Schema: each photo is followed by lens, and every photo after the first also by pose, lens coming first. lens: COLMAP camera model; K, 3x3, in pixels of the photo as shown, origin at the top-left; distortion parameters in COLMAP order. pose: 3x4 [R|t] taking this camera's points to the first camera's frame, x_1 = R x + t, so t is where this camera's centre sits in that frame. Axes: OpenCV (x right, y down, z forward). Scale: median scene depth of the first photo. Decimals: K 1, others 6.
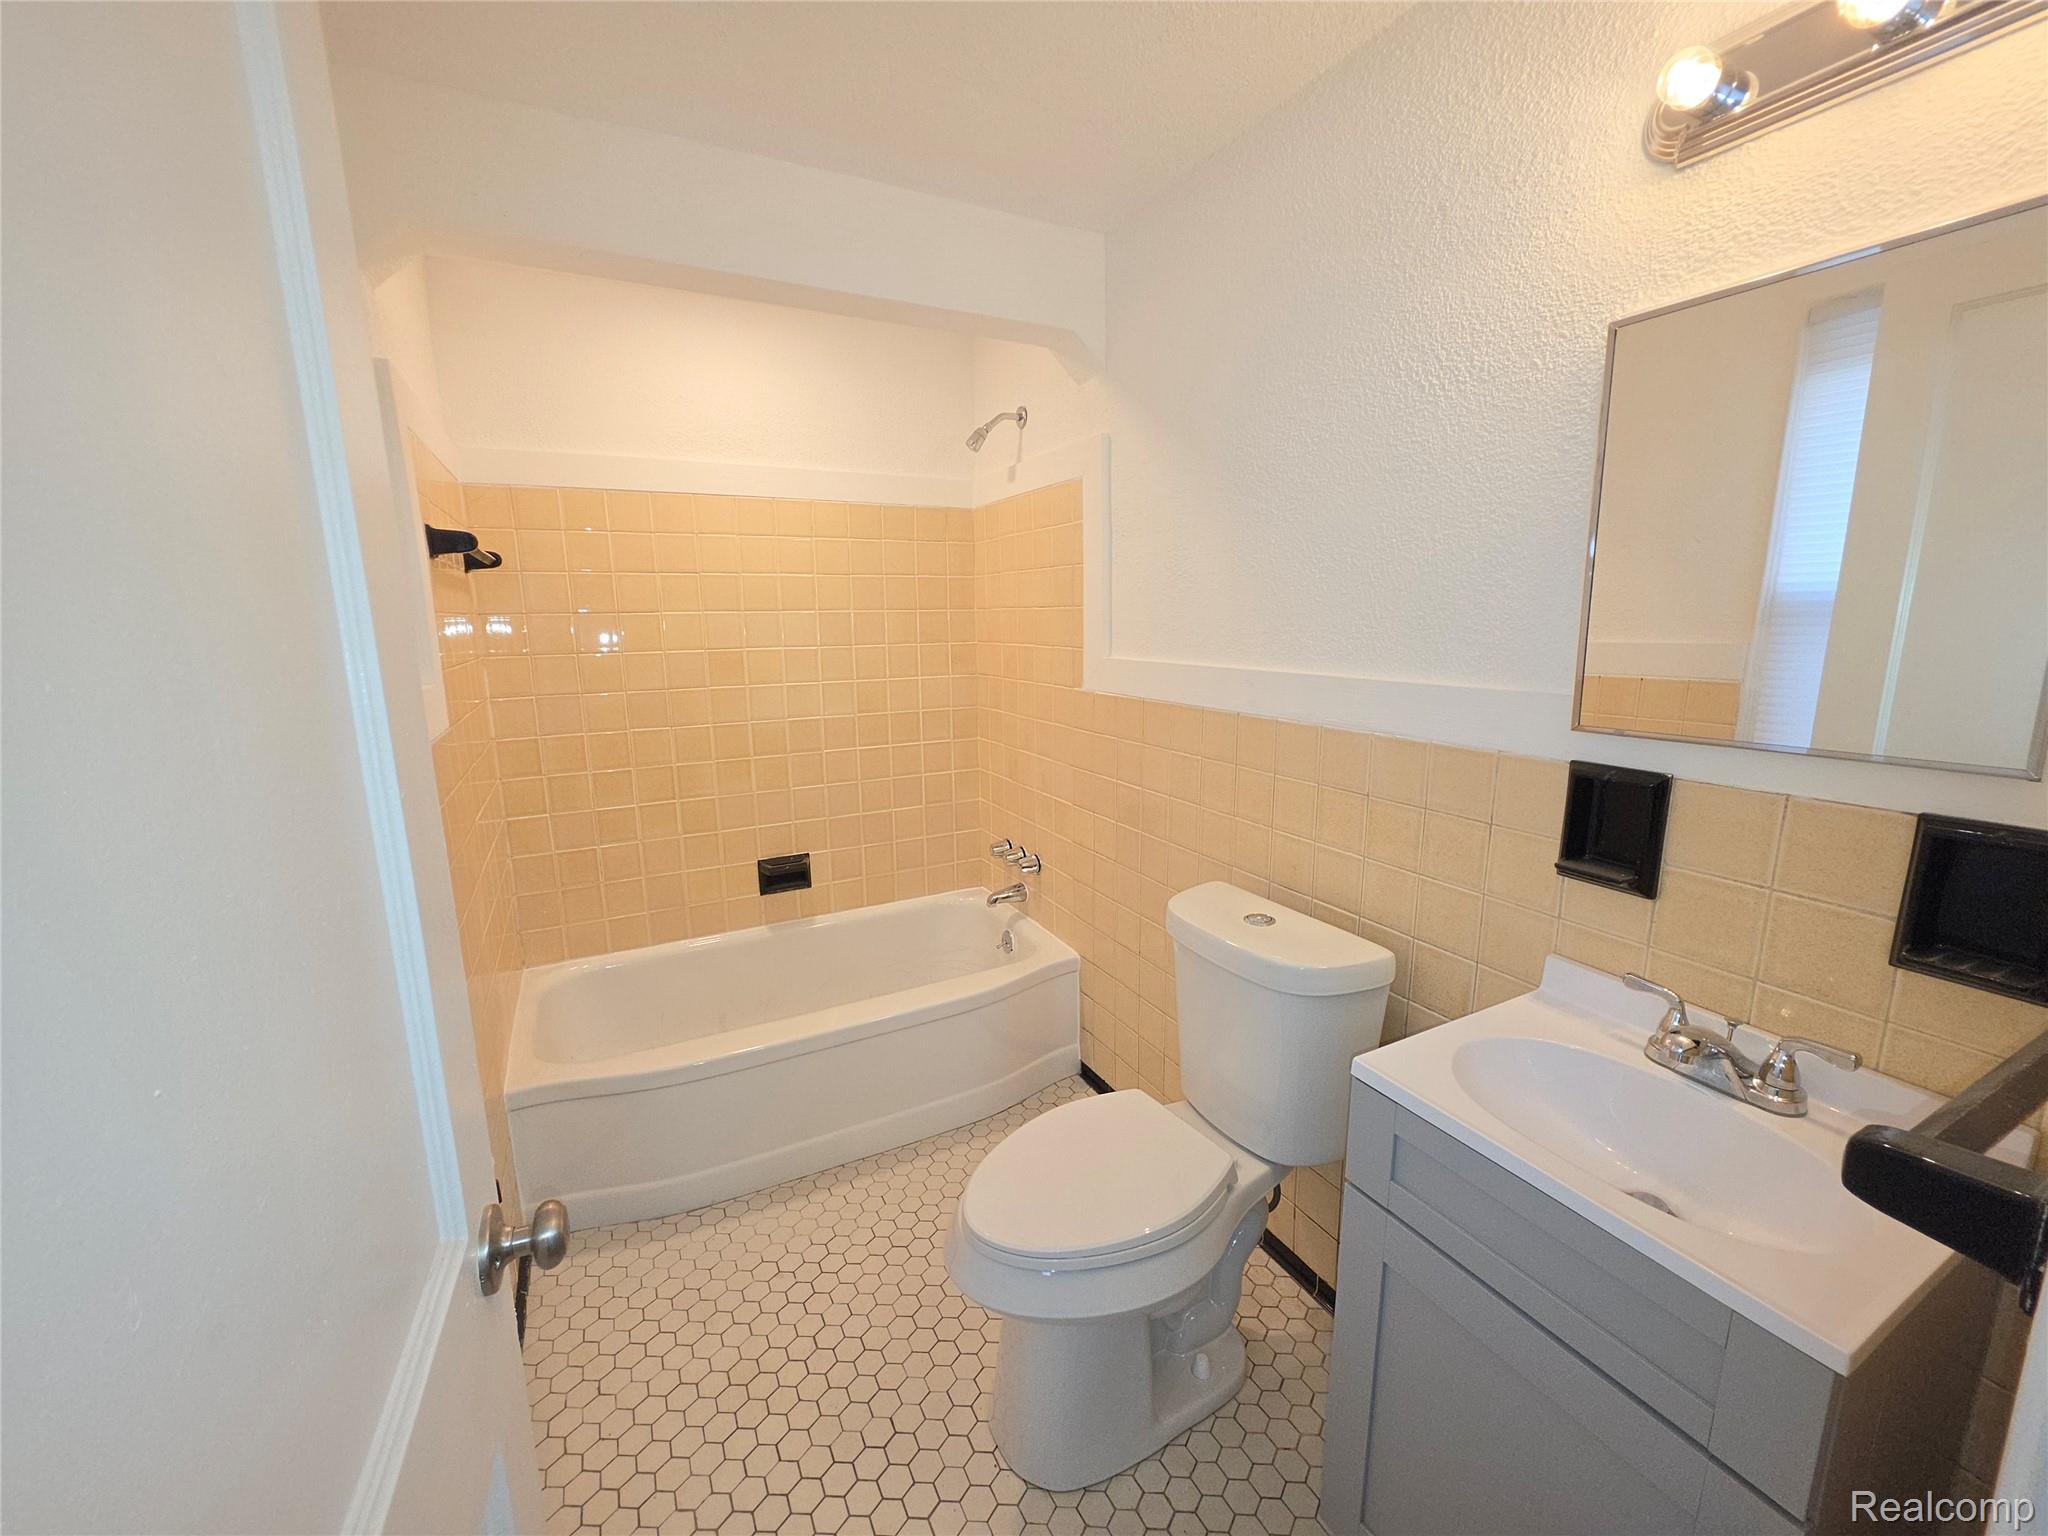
lens RADIAL K [[819.9, 0, 1024.2], [0, 819.9, 765.2], [0, 0, 1]] dist [-0.000186, 0.000712]
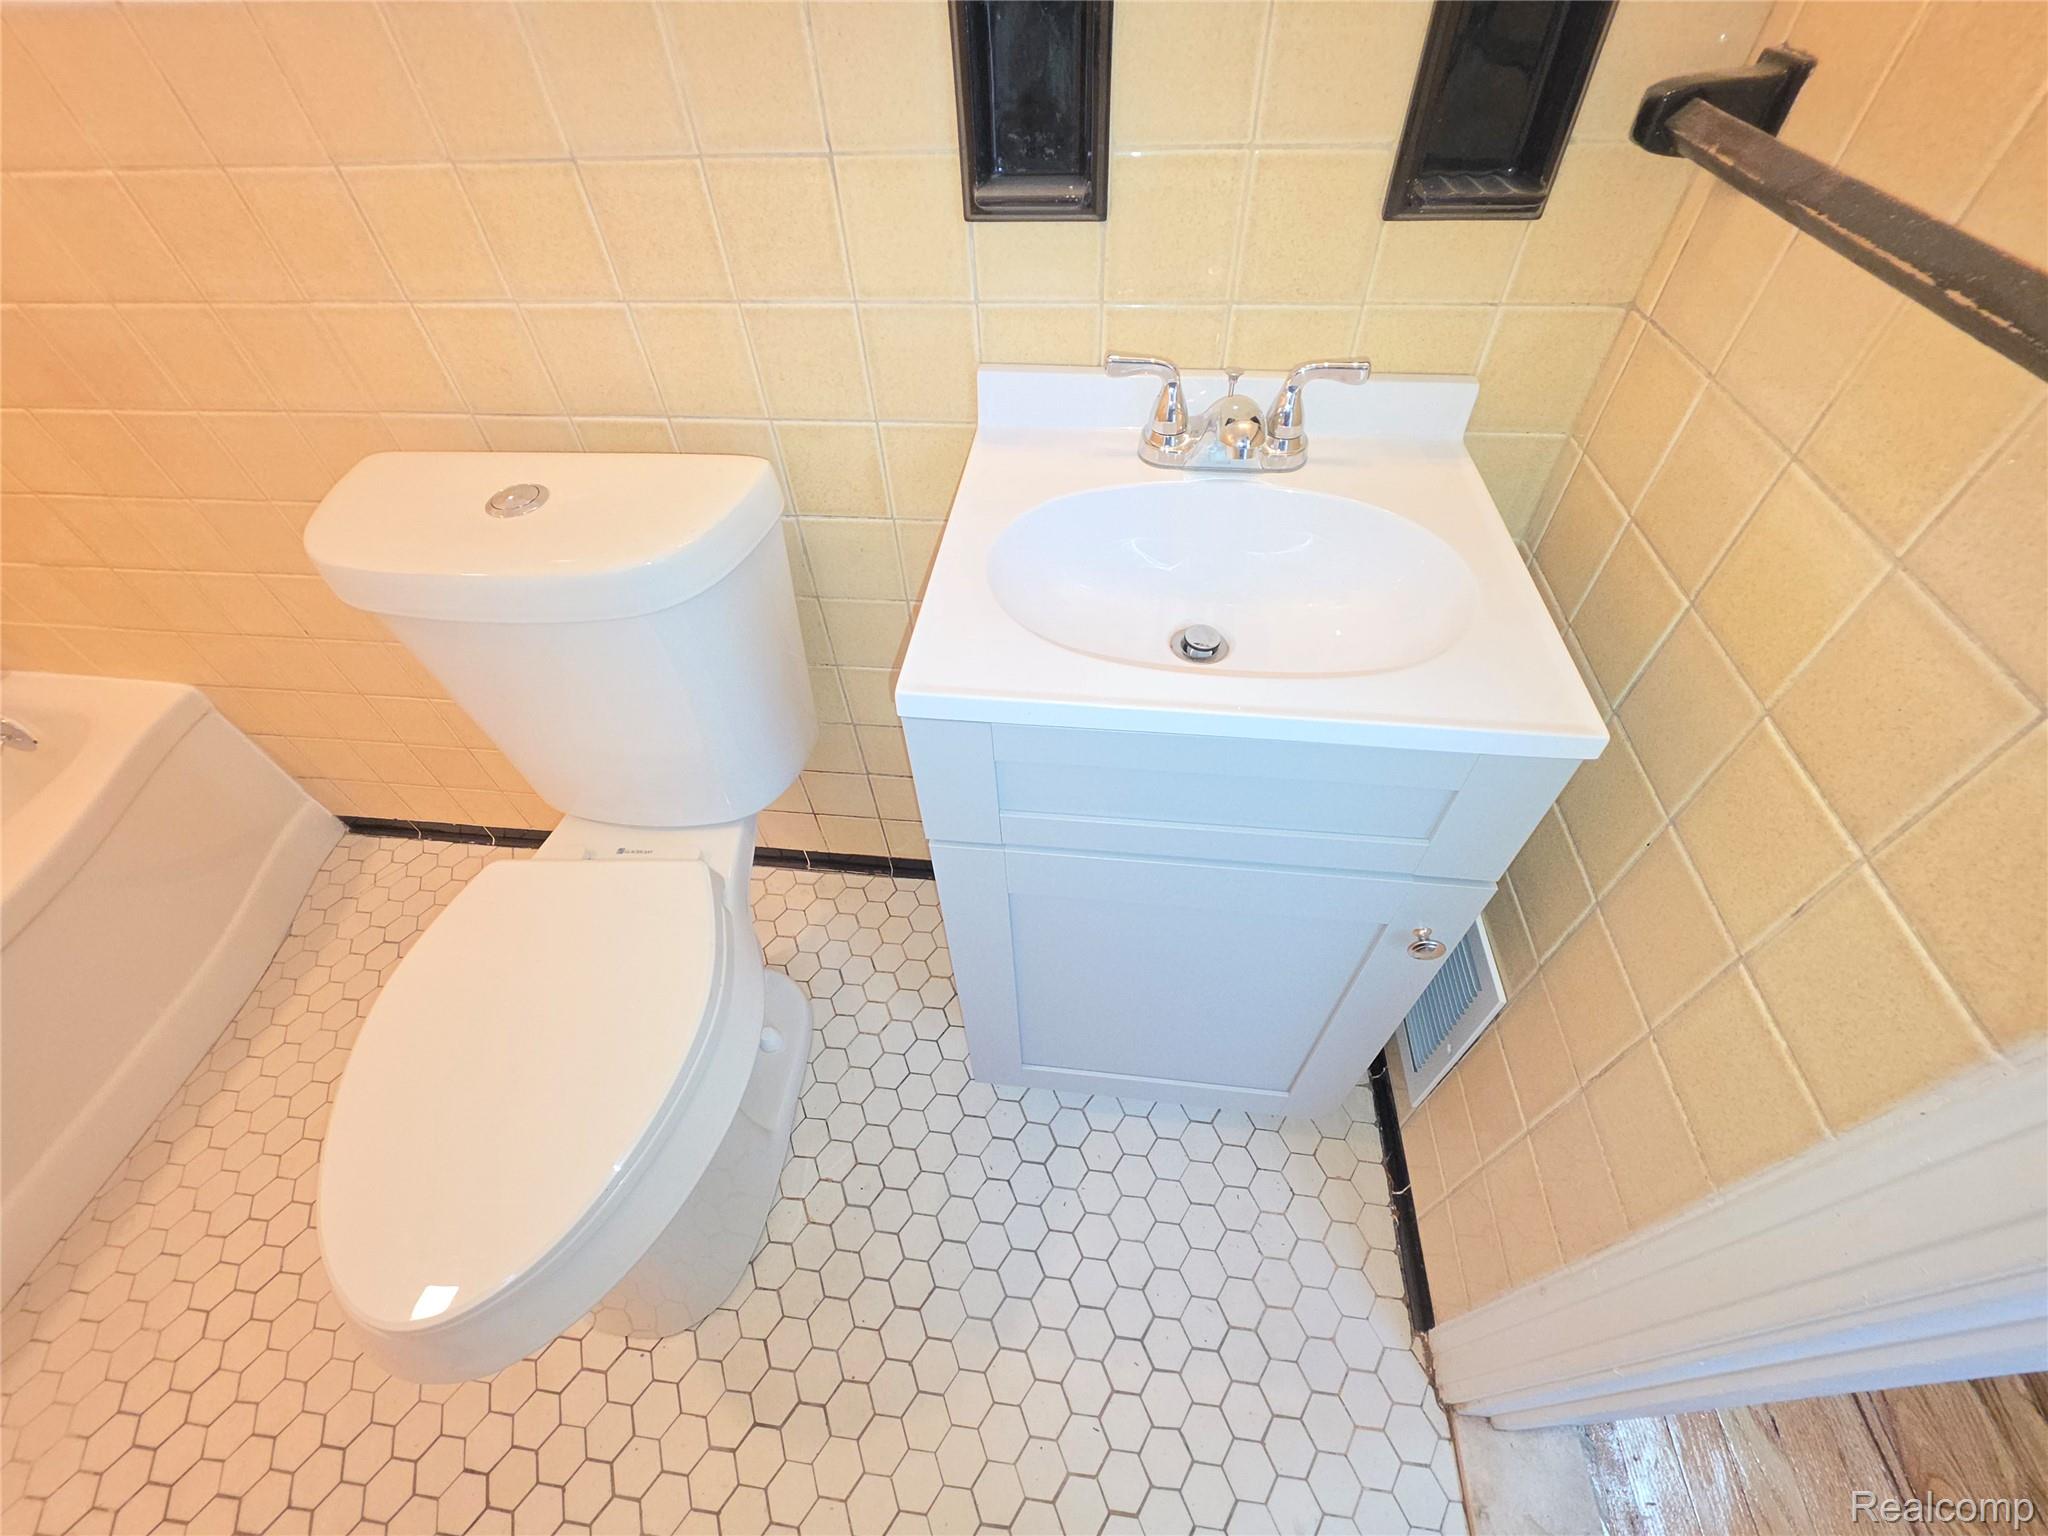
lens RADIAL K [[819.9, 0, 1021.8], [0, 819.9, 764.4], [0, 0, 1]] dist [-0.000186, 0.000712]
pose [[0.563065, -0.626291, 0.539182, 0.097917], [0.186532, 0.731915, 0.655367, 0.035675], [-0.805086, -0.268440, 0.528939, 0.488036]]
